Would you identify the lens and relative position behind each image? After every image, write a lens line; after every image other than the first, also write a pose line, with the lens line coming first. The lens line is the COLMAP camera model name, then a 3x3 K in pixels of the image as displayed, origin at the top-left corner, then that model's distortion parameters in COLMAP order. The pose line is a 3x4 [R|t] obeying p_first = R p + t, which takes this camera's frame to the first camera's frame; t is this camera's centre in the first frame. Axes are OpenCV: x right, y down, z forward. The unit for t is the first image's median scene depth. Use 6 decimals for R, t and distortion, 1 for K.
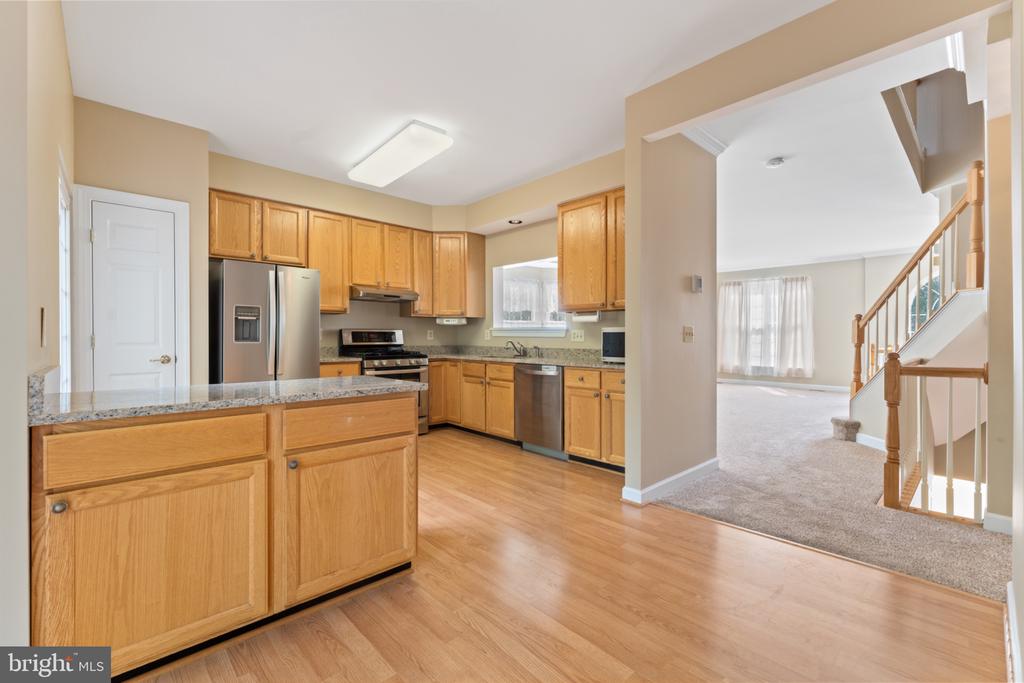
lens RADIAL K [[427.7, 0, 502.7], [0, 427.7, 340.1], [0, 0, 1]] dist [0.000777, -0.000736]
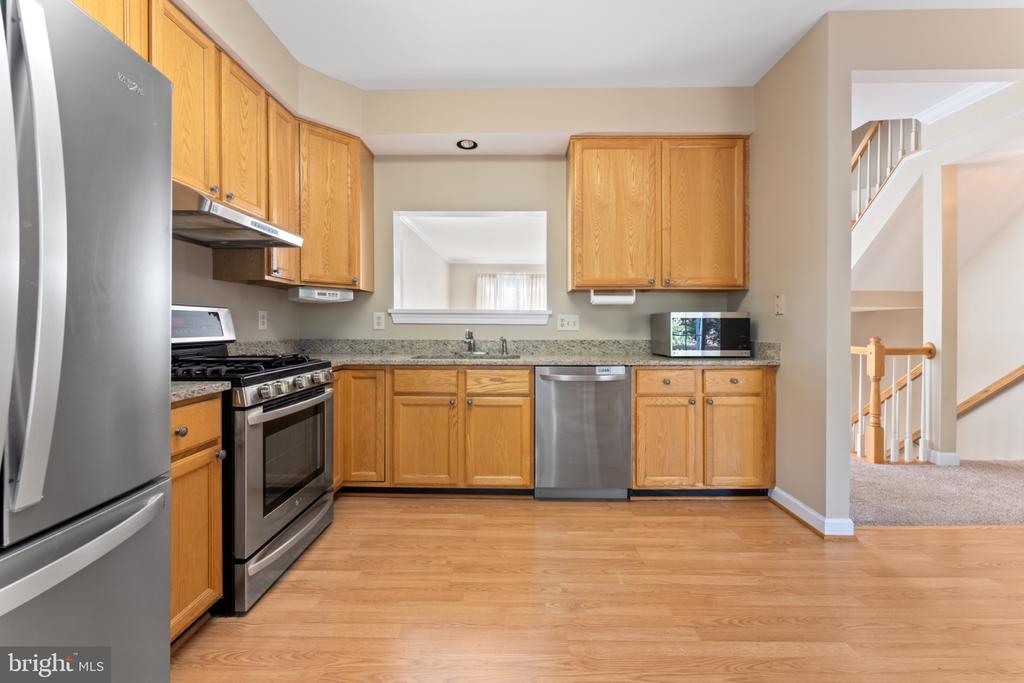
lens RADIAL K [[412.0, 0, 498.7], [0, 412.0, 328.3], [0, 0, 1]] dist [-0.001813, -0.000460]
pose [[0.692665, -0.005725, 0.721236, -0.382901], [0.005446, 0.999982, 0.002708, -0.002754], [-0.721239, 0.002052, 0.692684, 0.536409]]
